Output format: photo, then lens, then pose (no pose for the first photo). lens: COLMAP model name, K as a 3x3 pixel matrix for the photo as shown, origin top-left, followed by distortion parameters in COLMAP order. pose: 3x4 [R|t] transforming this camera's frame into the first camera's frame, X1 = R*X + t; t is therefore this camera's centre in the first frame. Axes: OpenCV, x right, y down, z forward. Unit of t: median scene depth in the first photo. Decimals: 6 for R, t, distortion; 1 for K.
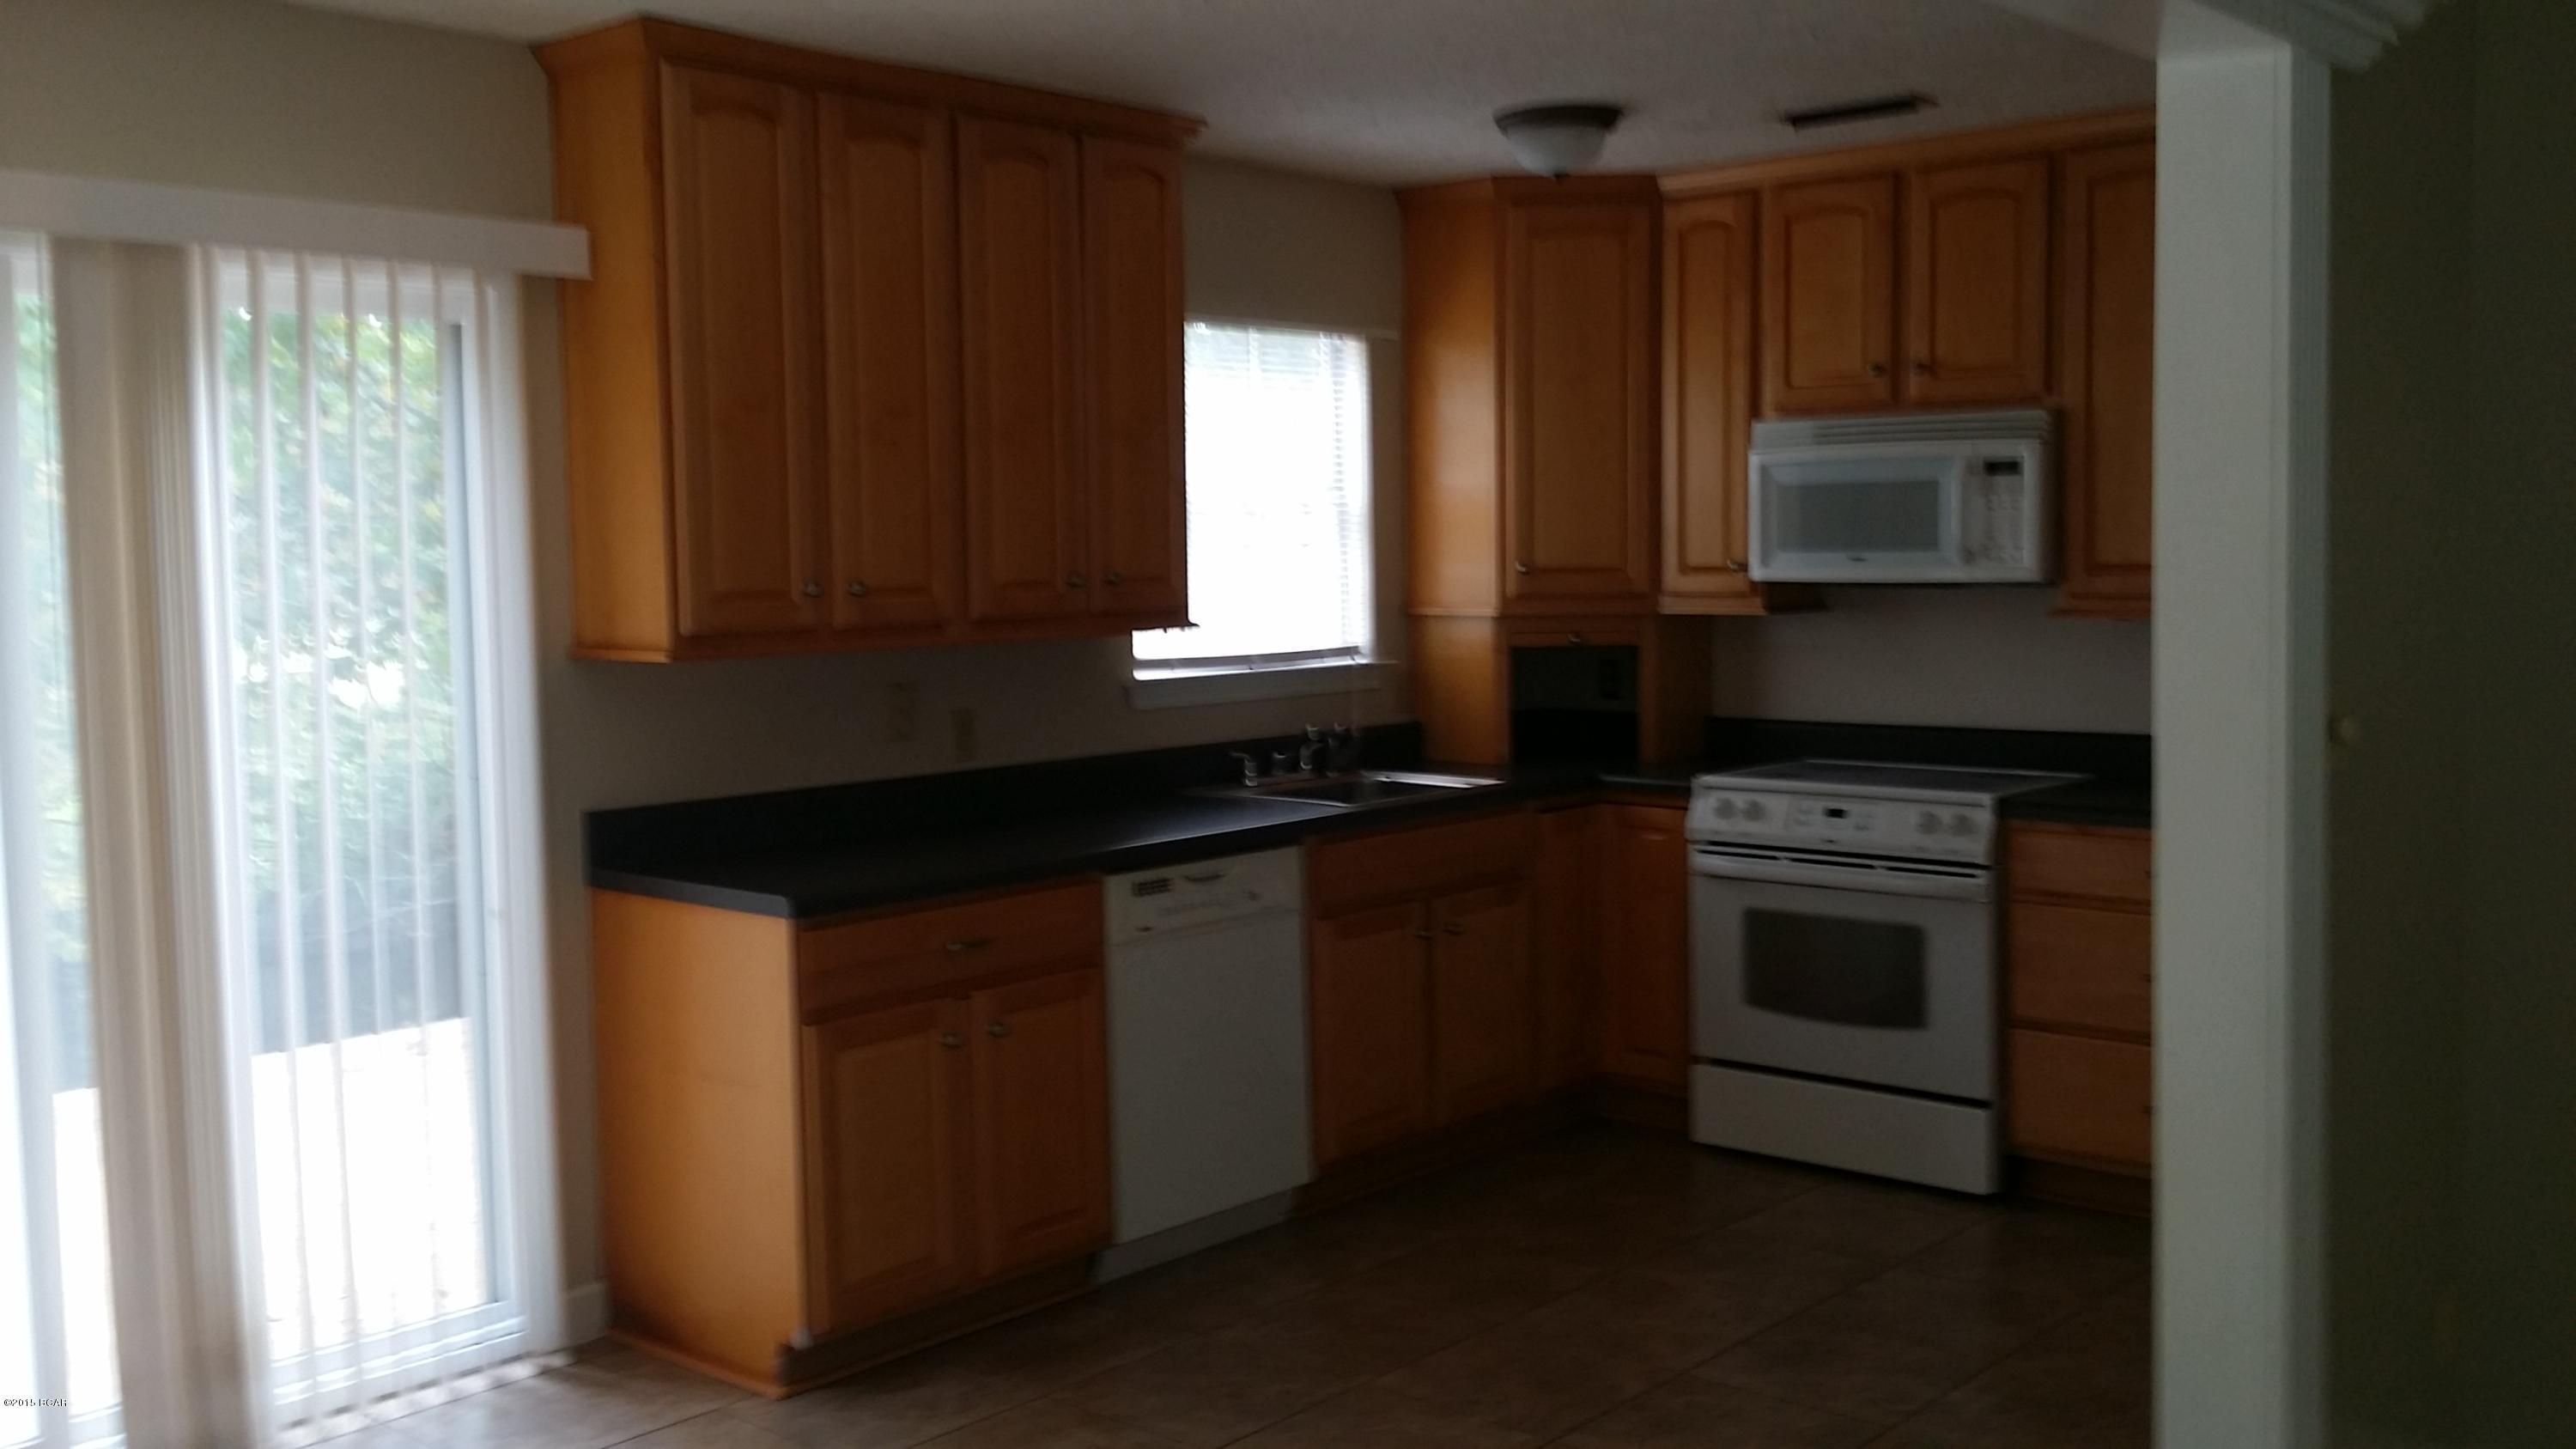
lens RADIAL K [[2338.8, 0, 1288.0], [0, 2338.8, 724.5], [0, 0, 1]] dist [-0.001463, -0.010555]
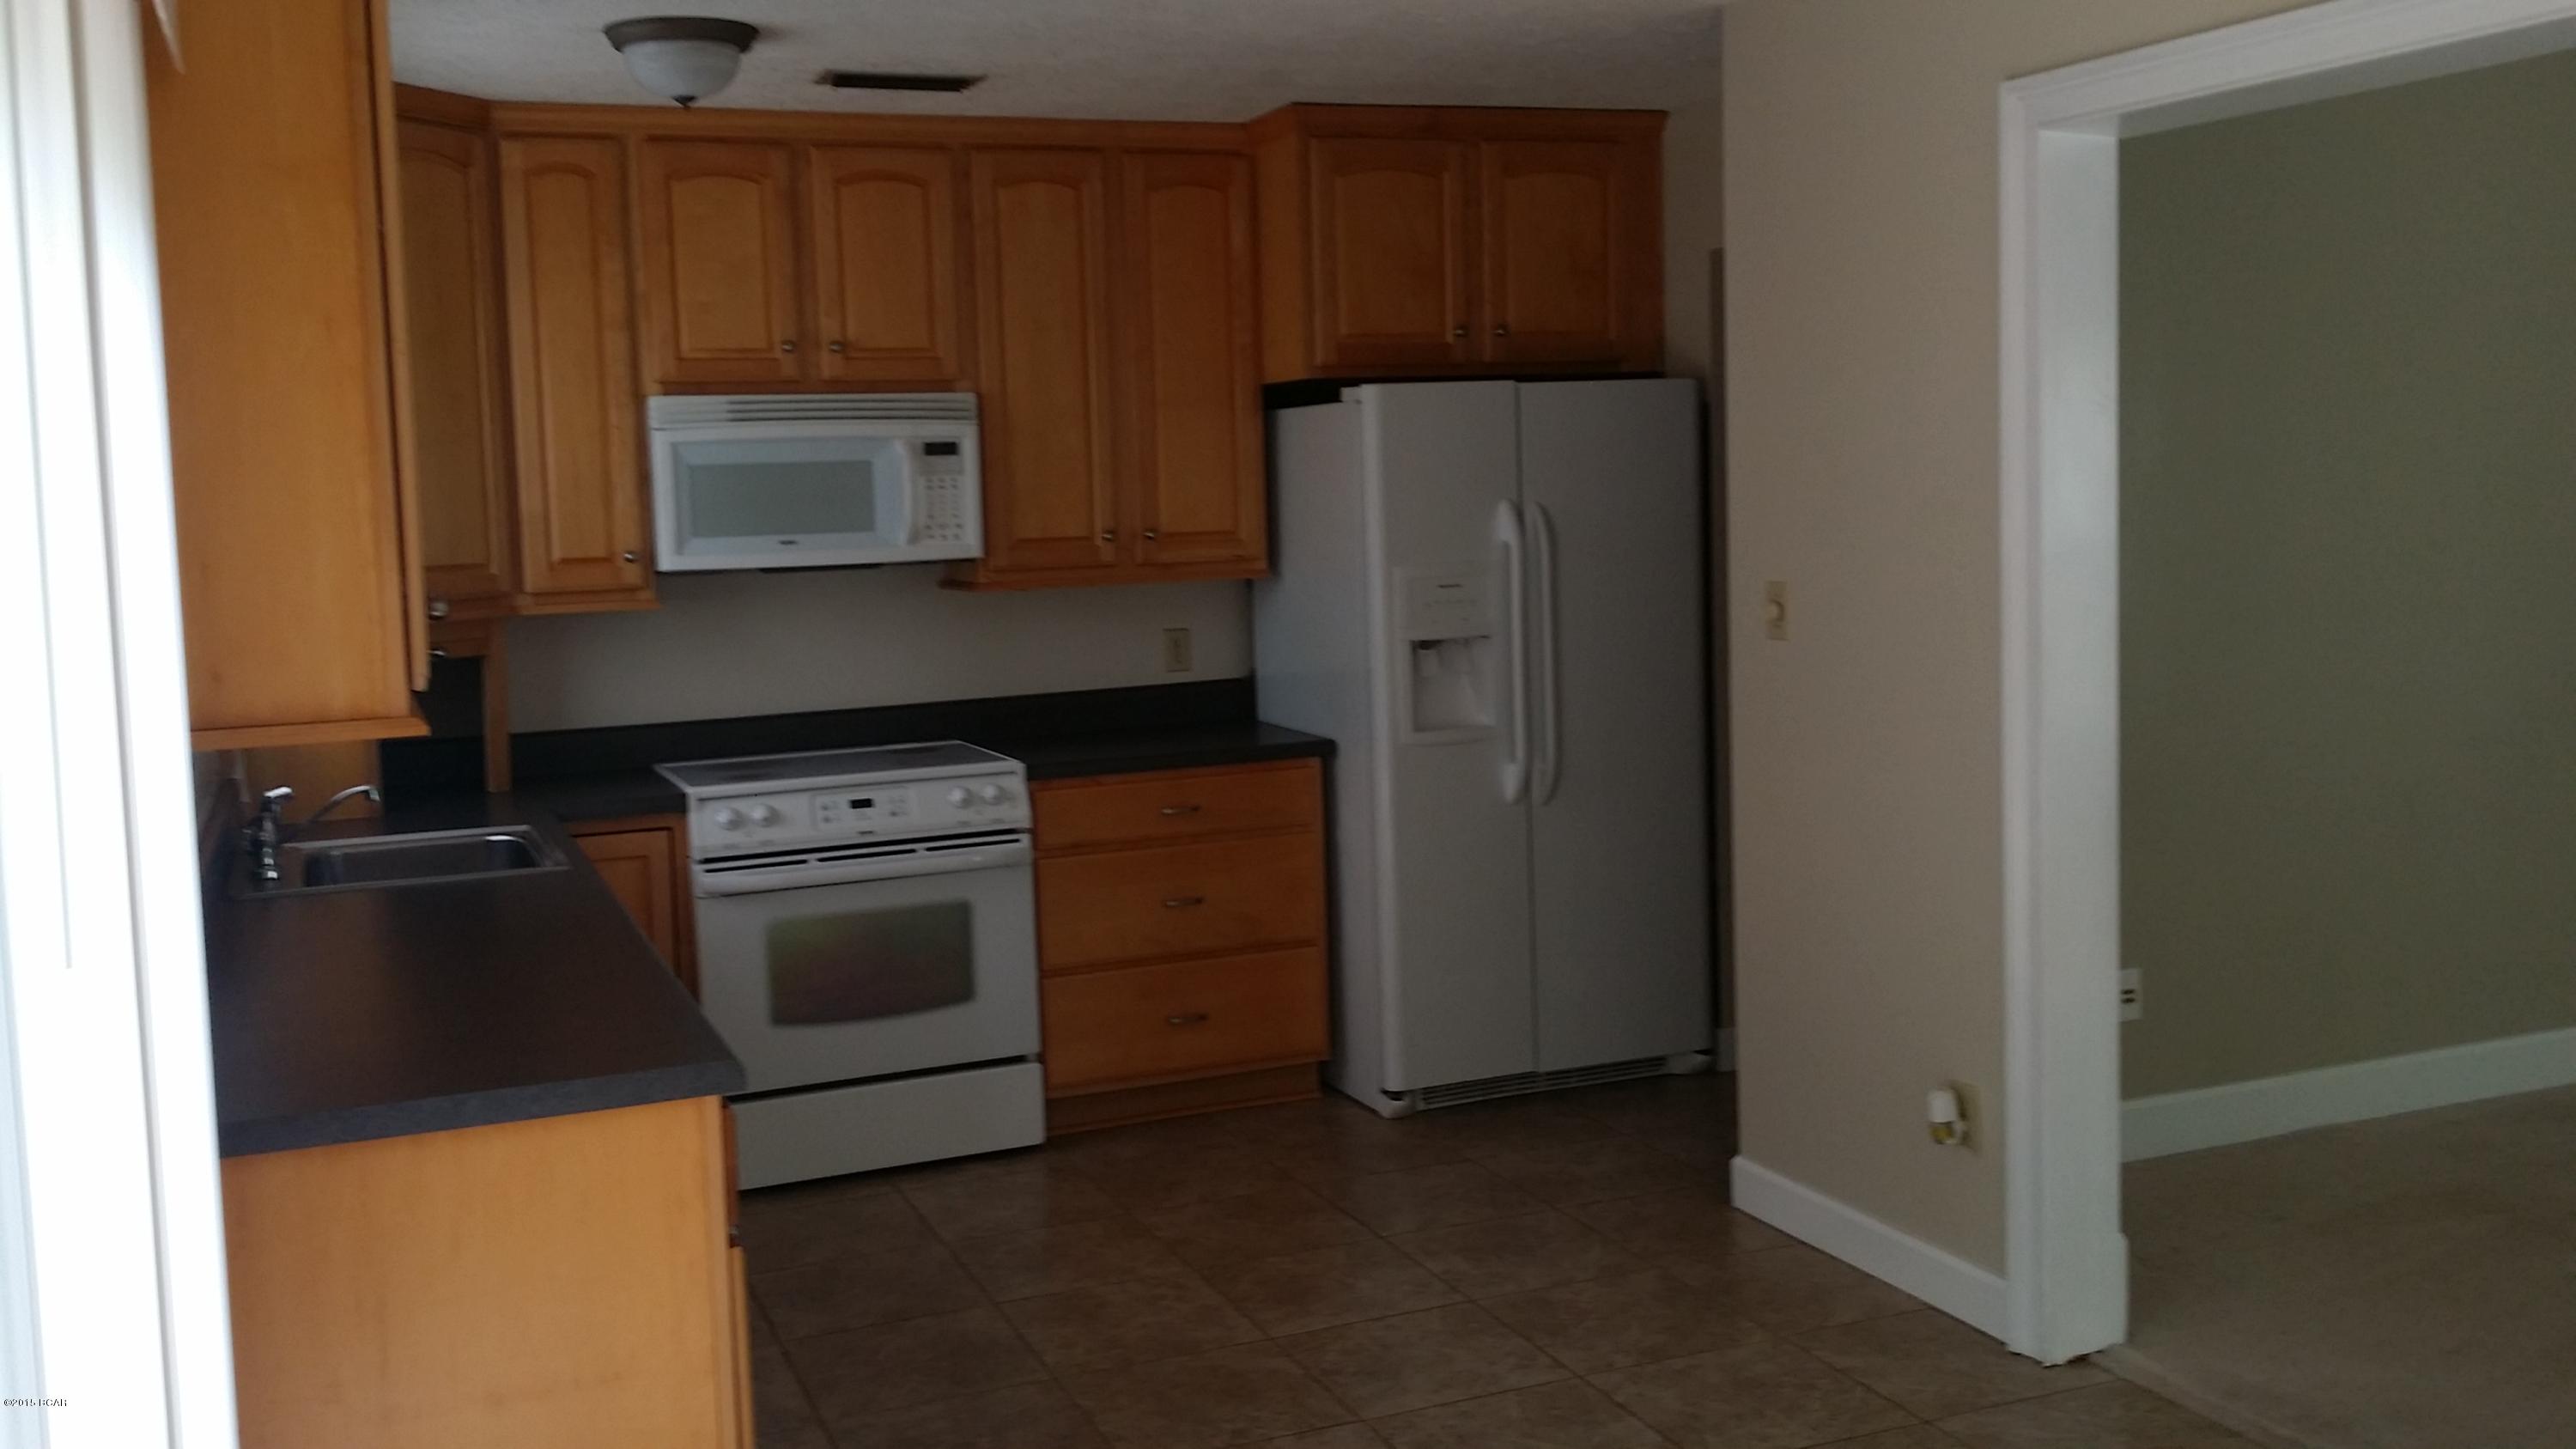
lens RADIAL K [[2278.6, 0, 1291.6], [0, 2278.6, 689.3], [0, 0, 1]] dist [-0.002376, -0.003724]
pose [[0.421185, -0.080746, 0.903373, -0.543916], [0.098928, 0.994176, 0.042739, -0.032093], [-0.901563, 0.071368, 0.426720, 0.440269]]
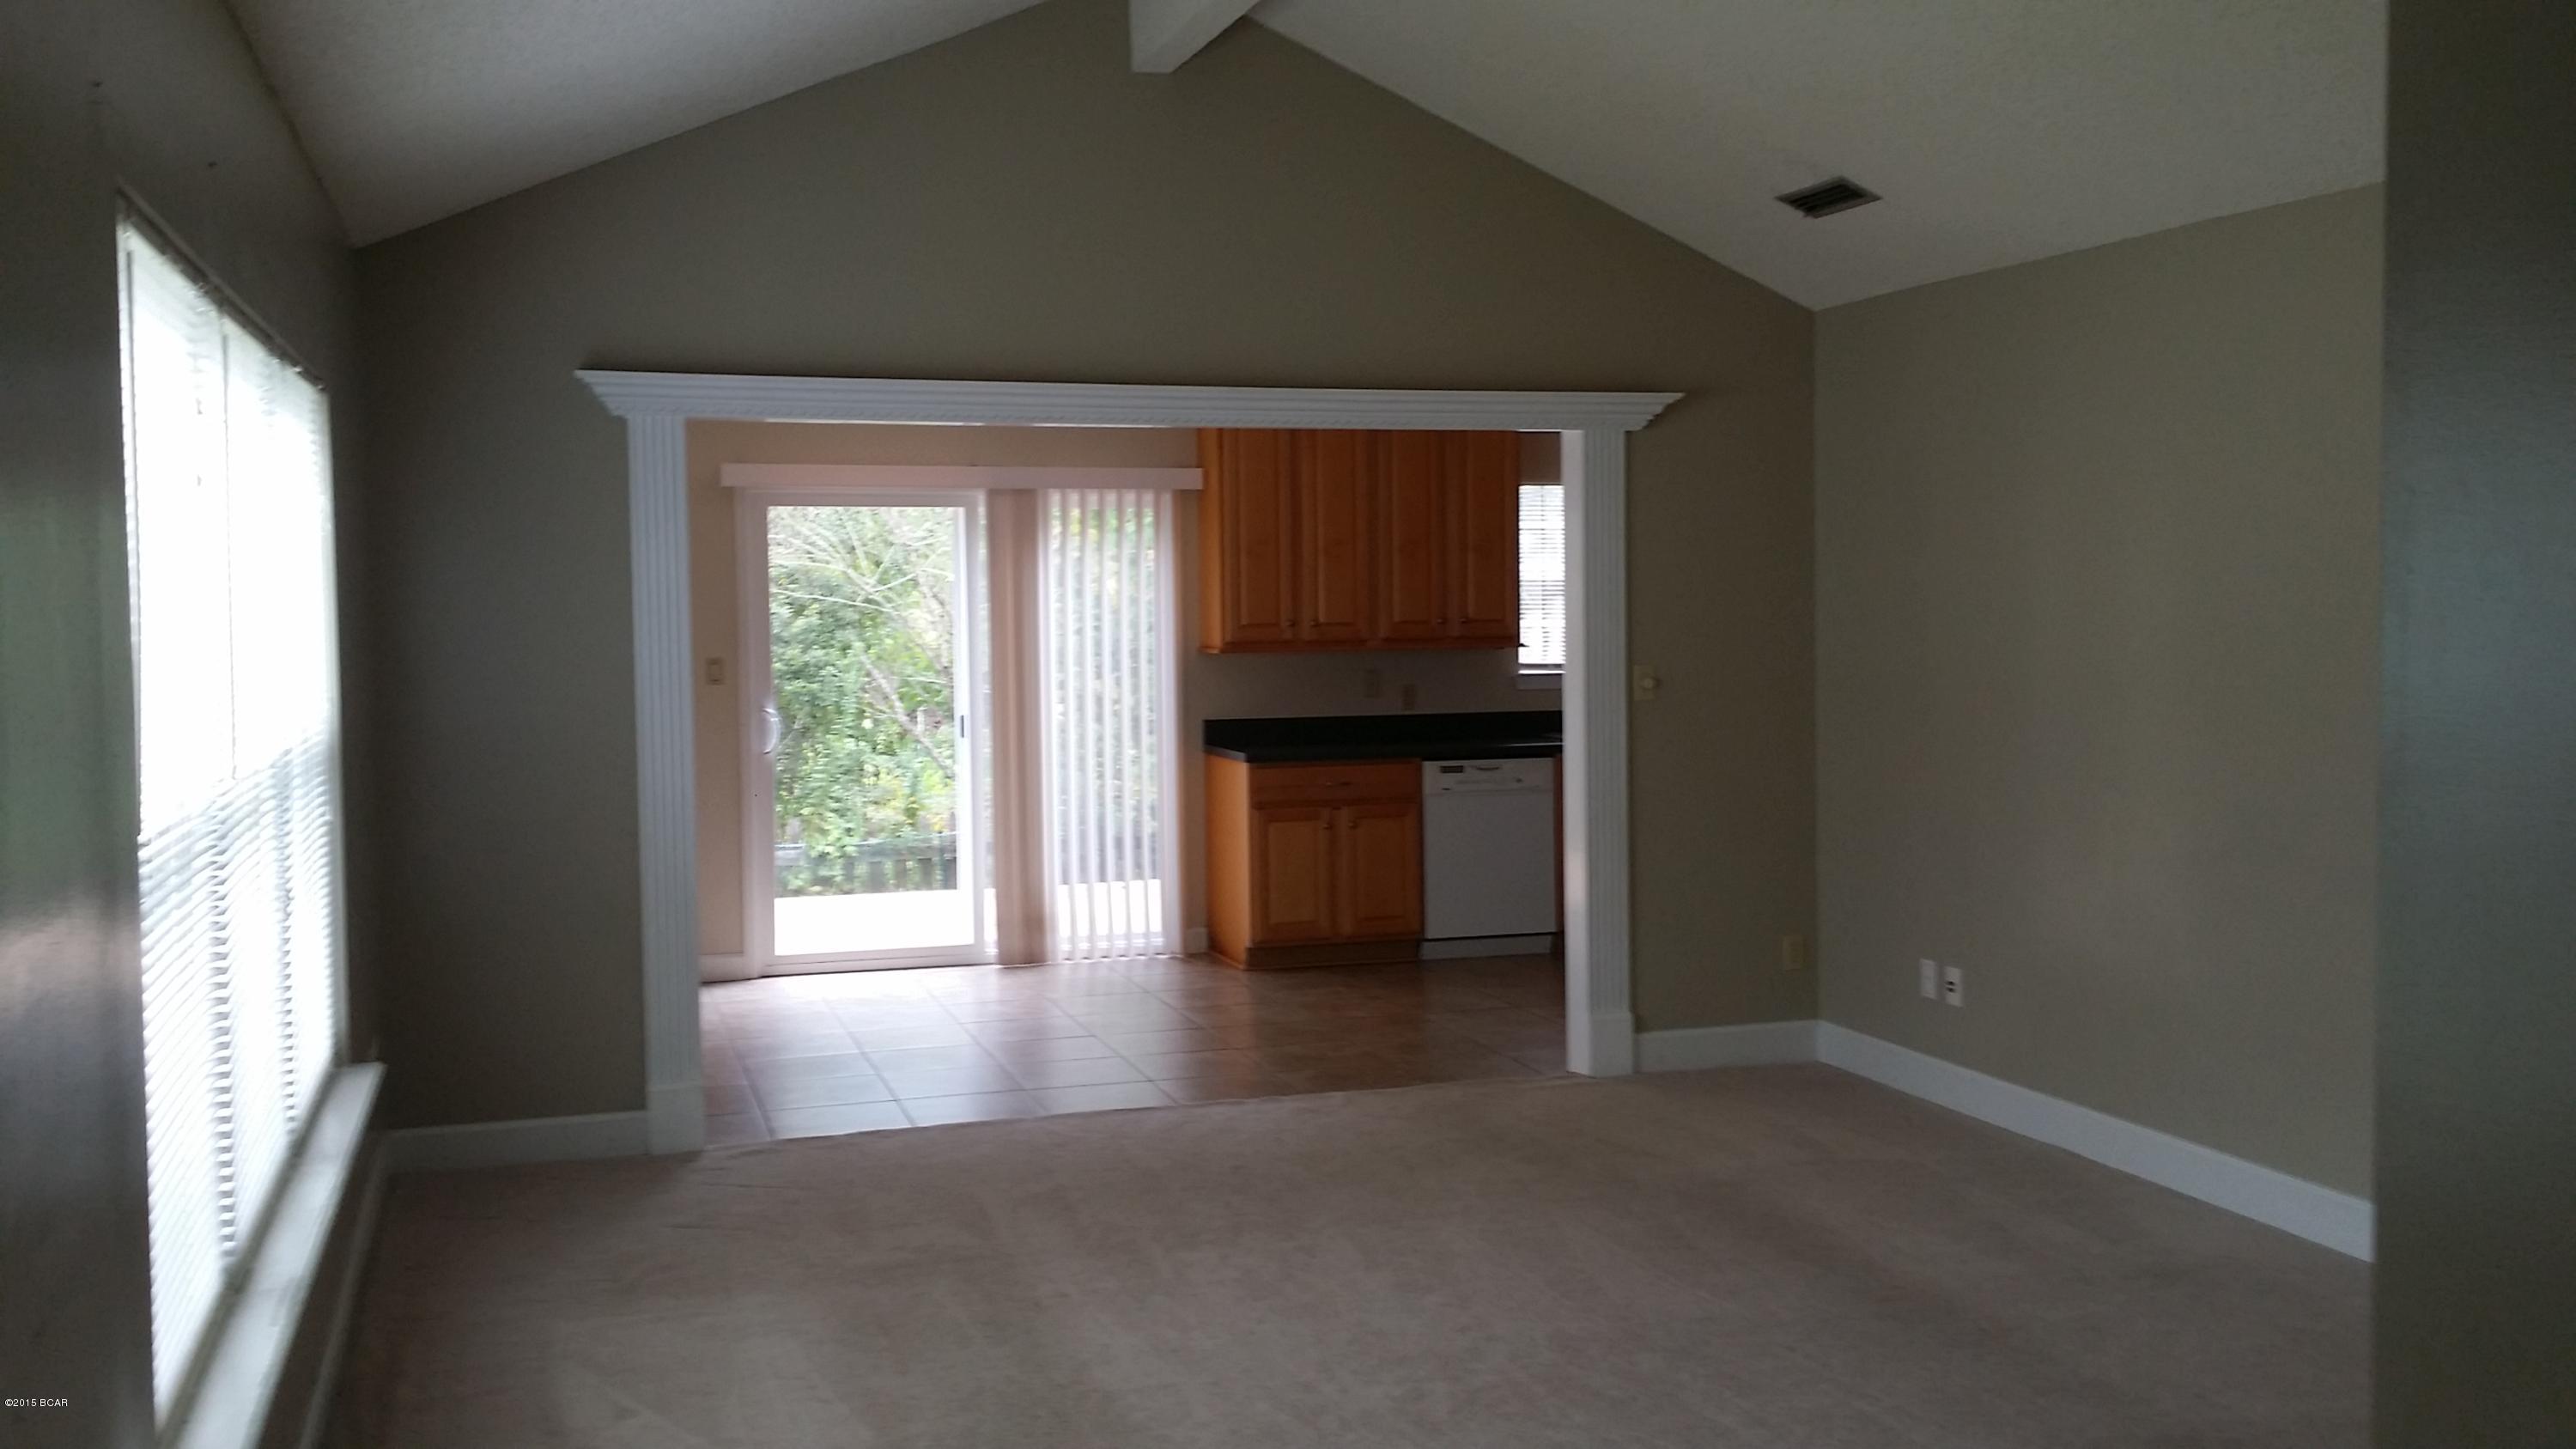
lens RADIAL K [[2278.6, 0, 1291.6], [0, 2278.6, 689.3], [0, 0, 1]] dist [-0.002376, -0.003724]
pose [[0.855129, 0.029350, -0.517585, 0.832661], [-0.045117, 0.998821, -0.017902, 0.039510], [0.516449, 0.038660, 0.855445, -0.777418]]
